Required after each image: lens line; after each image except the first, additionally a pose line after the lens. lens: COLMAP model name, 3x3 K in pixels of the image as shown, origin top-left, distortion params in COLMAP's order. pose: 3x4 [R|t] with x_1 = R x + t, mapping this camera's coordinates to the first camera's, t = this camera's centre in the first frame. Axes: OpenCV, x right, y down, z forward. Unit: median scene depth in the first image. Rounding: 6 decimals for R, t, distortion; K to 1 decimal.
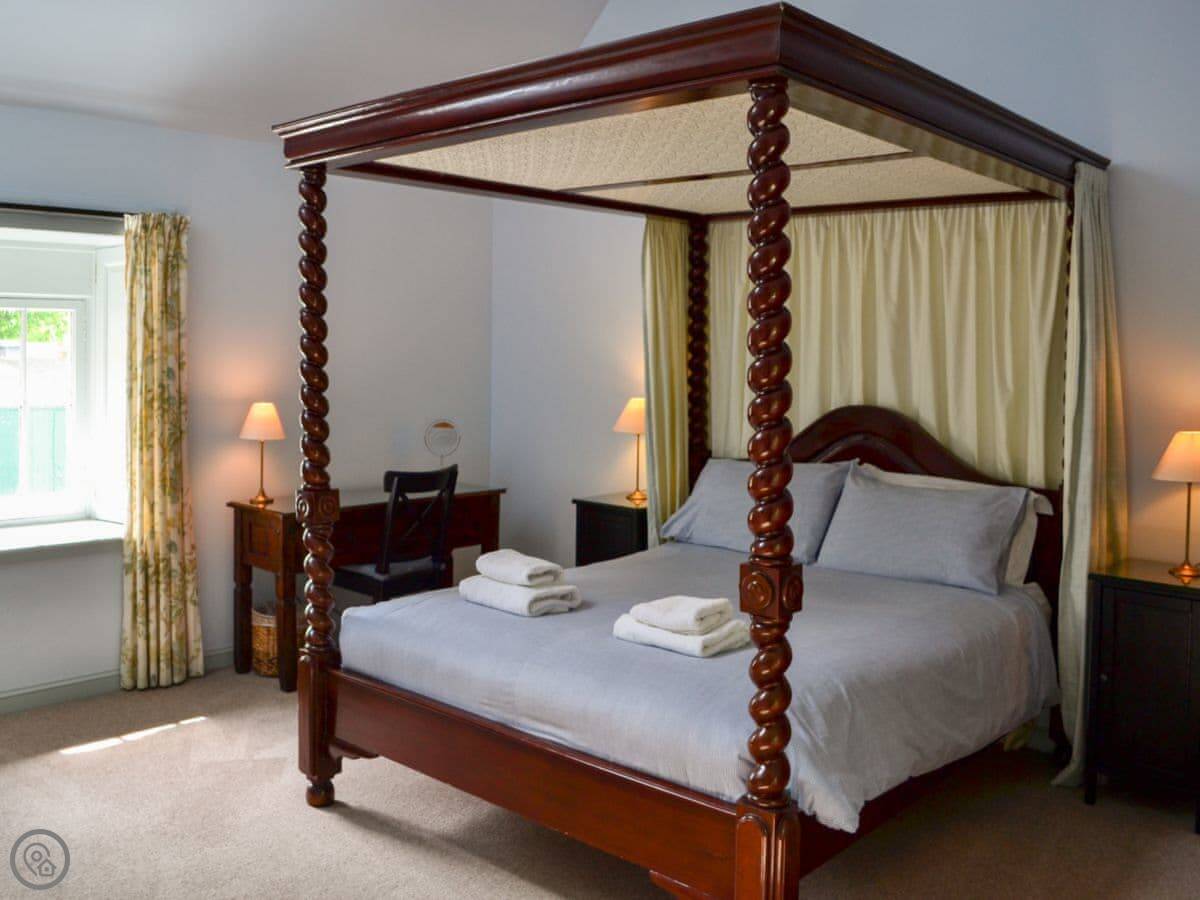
lens RADIAL K [[1190.0, 0, 600.0], [0, 1190.0, 450.0], [0, 0, 1]] dist [0.010450, 0.007222]
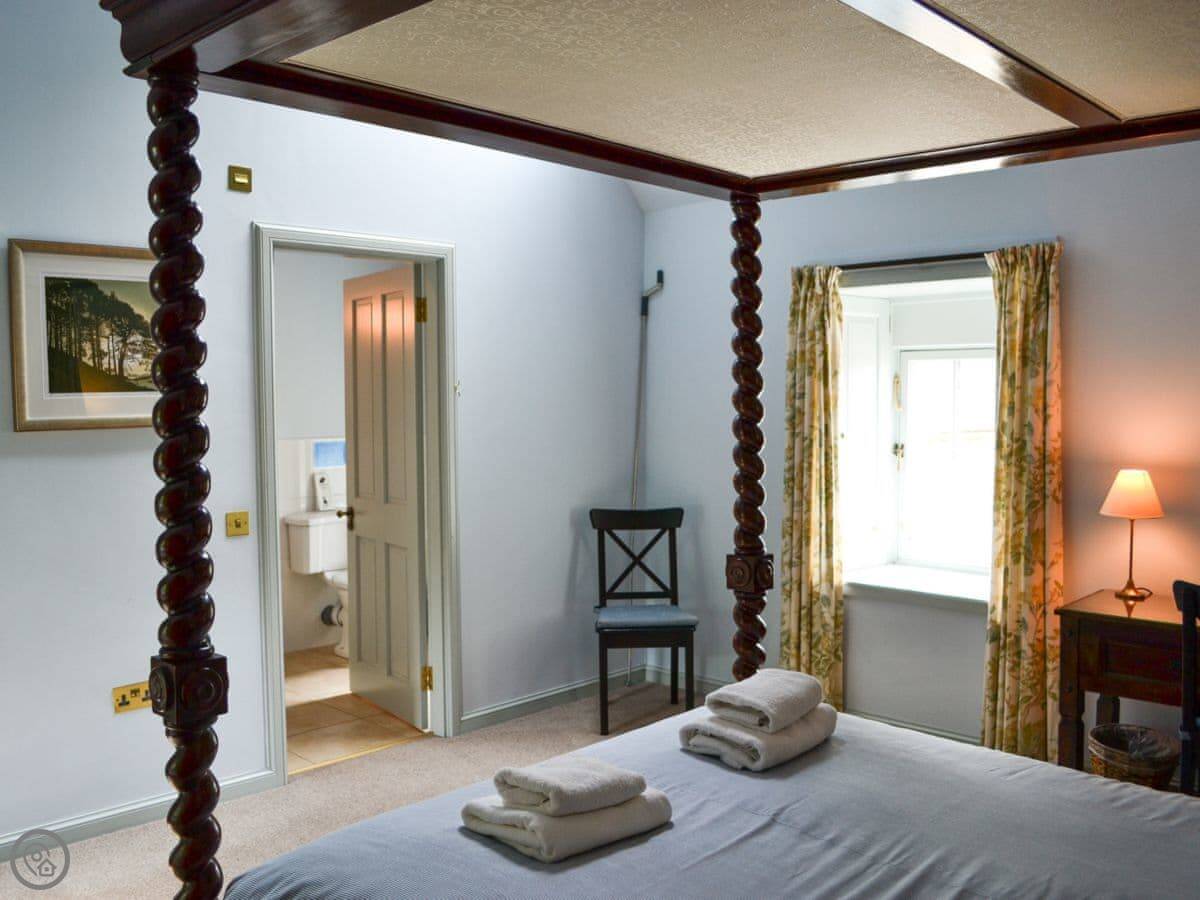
lens RADIAL K [[1190.0, 0, 600.0], [0, 1190.0, 450.0], [0, 0, 1]] dist [0.010450, 0.007222]
pose [[-0.025525, 0.047489, -0.998546, 0.522682], [-0.085374, 0.995118, 0.049509, -0.063489], [0.996022, 0.086514, -0.021346, 0.707175]]
